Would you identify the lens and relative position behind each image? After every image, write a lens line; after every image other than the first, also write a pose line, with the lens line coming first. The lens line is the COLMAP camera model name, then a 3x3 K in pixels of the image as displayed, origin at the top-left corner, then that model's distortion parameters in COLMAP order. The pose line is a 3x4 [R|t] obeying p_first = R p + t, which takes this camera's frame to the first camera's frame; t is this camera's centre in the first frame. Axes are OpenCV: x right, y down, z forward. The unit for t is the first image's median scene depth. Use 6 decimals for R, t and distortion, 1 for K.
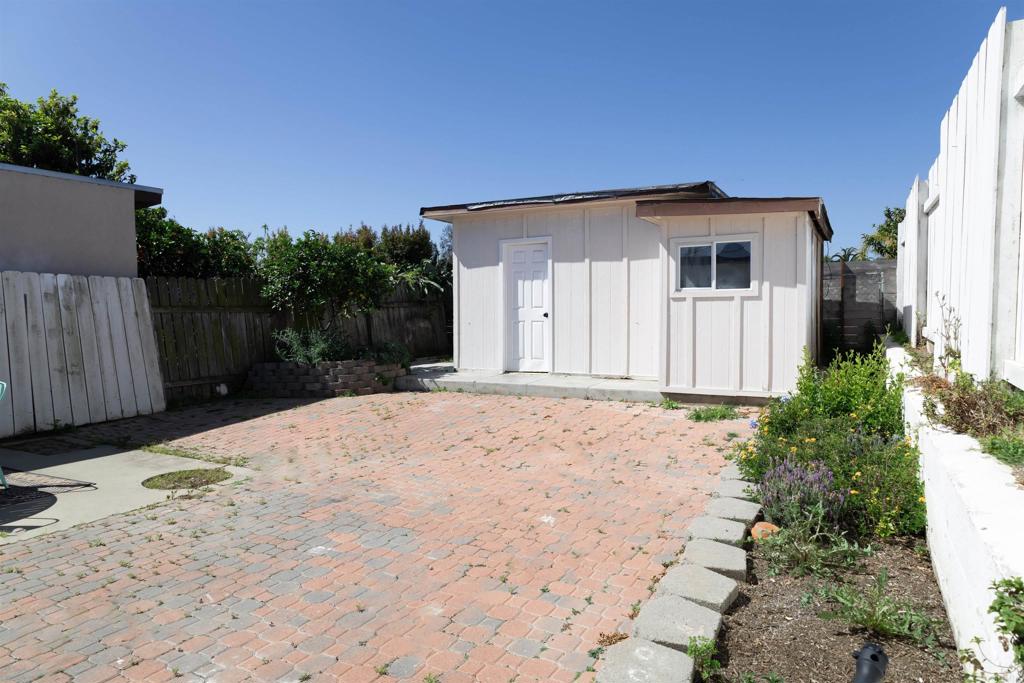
lens RADIAL K [[660.7, 0, 505.5], [0, 660.7, 340.1], [0, 0, 1]] dist [0.004929, 0.003408]
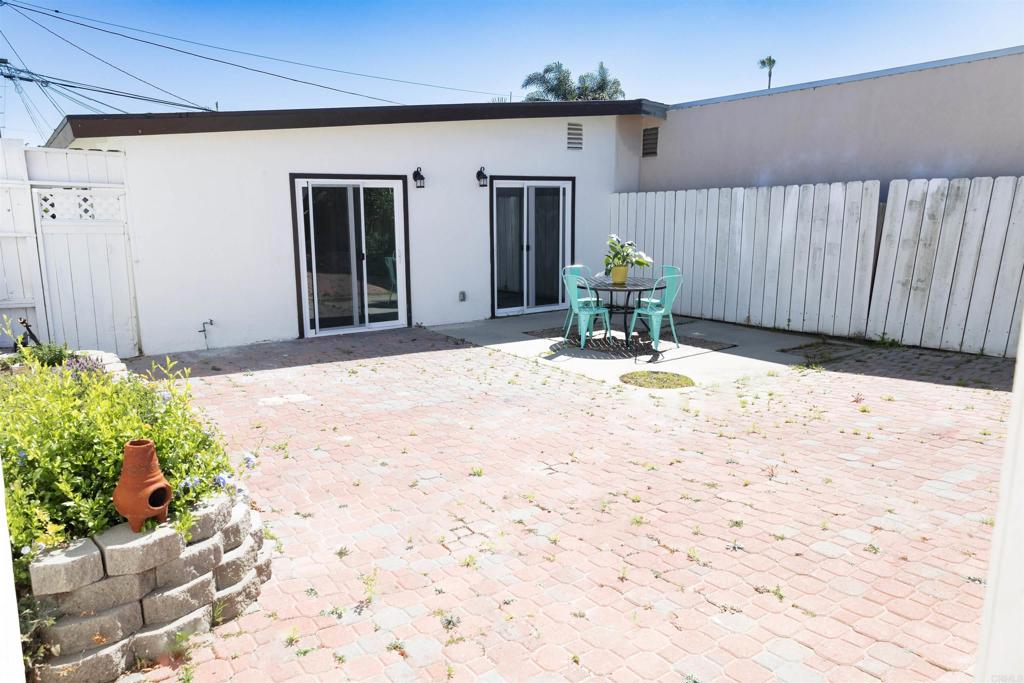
lens RADIAL K [[660.7, 0, 512.2], [0, 660.7, 344.7], [0, 0, 1]] dist [0.004929, 0.003408]
pose [[-0.406023, 0.175410, -0.896870, 0.387669], [-0.042812, 0.976677, 0.210401, -0.040827], [0.912859, 0.123824, -0.389044, 0.796189]]
